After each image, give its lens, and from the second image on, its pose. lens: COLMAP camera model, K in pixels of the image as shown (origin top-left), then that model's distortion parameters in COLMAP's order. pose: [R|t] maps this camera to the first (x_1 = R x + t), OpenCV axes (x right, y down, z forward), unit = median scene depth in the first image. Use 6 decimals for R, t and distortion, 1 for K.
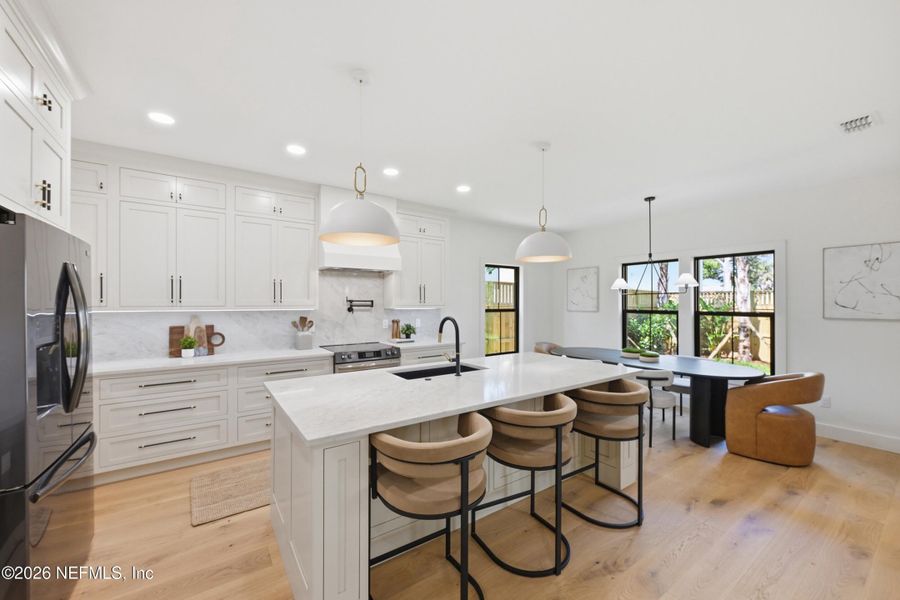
lens RADIAL K [[354.6, 0, 454.0], [0, 354.6, 299.5], [0, 0, 1]] dist [-0.003769, 0.000080]
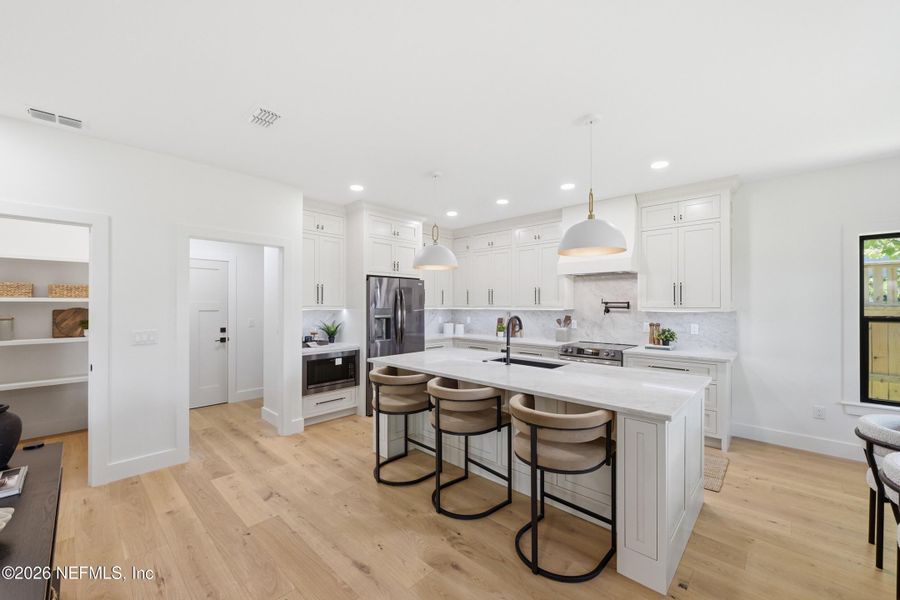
lens RADIAL K [[354.6, 0, 453.4], [0, 354.6, 303.4], [0, 0, 1]] dist [-0.003769, 0.000080]
pose [[0.204152, -0.002724, -0.978935, 0.724660], [0.006500, 0.999978, -0.001427, 0.004800], [0.978918, -0.006072, 0.204166, 0.363510]]
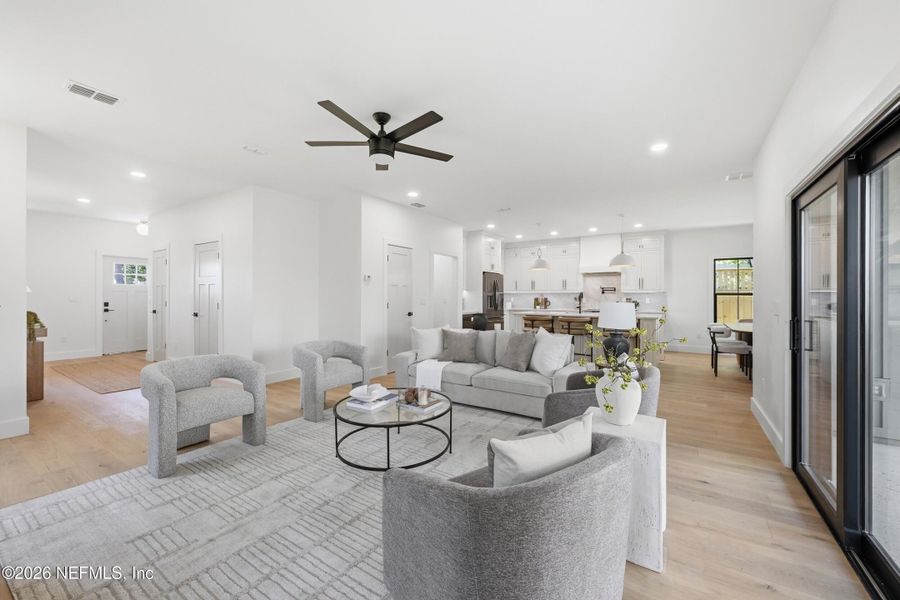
lens RADIAL K [[354.6, 0, 453.7], [0, 354.6, 299.0], [0, 0, 1]] dist [-0.003769, 0.000080]
pose [[0.370537, 0.006192, -0.928797, 1.379342], [0.005474, 0.999946, 0.008850, 0.047780], [0.928801, -0.008363, 0.370483, -0.574932]]
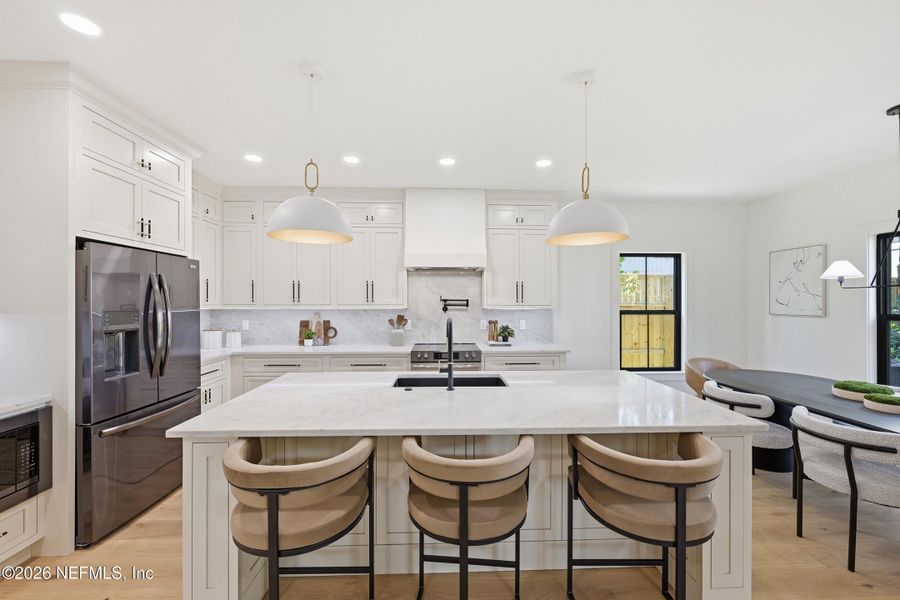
lens RADIAL K [[354.6, 0, 452.4], [0, 354.6, 300.9], [0, 0, 1]] dist [-0.003769, 0.000080]
pose [[0.838332, -0.001550, -0.545157, 0.295213], [0.004127, 0.999985, 0.003502, 0.002481], [0.545144, -0.005185, 0.838326, 0.194183]]
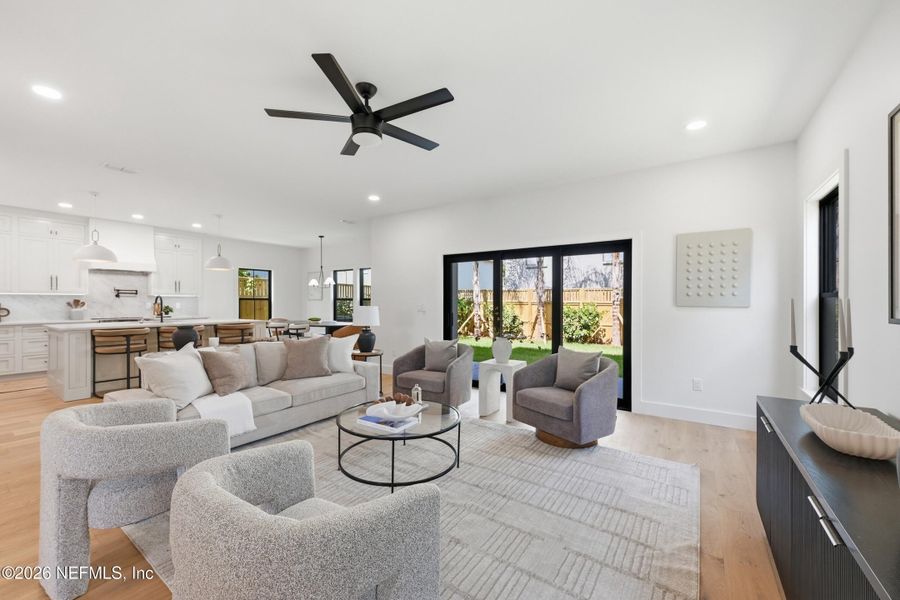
lens RADIAL K [[354.6, 0, 452.6], [0, 354.6, 301.4], [0, 0, 1]] dist [-0.003769, 0.000080]
pose [[0.933035, -0.000074, 0.359785, 0.569015], [-0.002959, 0.999965, 0.007877, 0.040209], [-0.359773, -0.008414, 0.933002, -1.063182]]
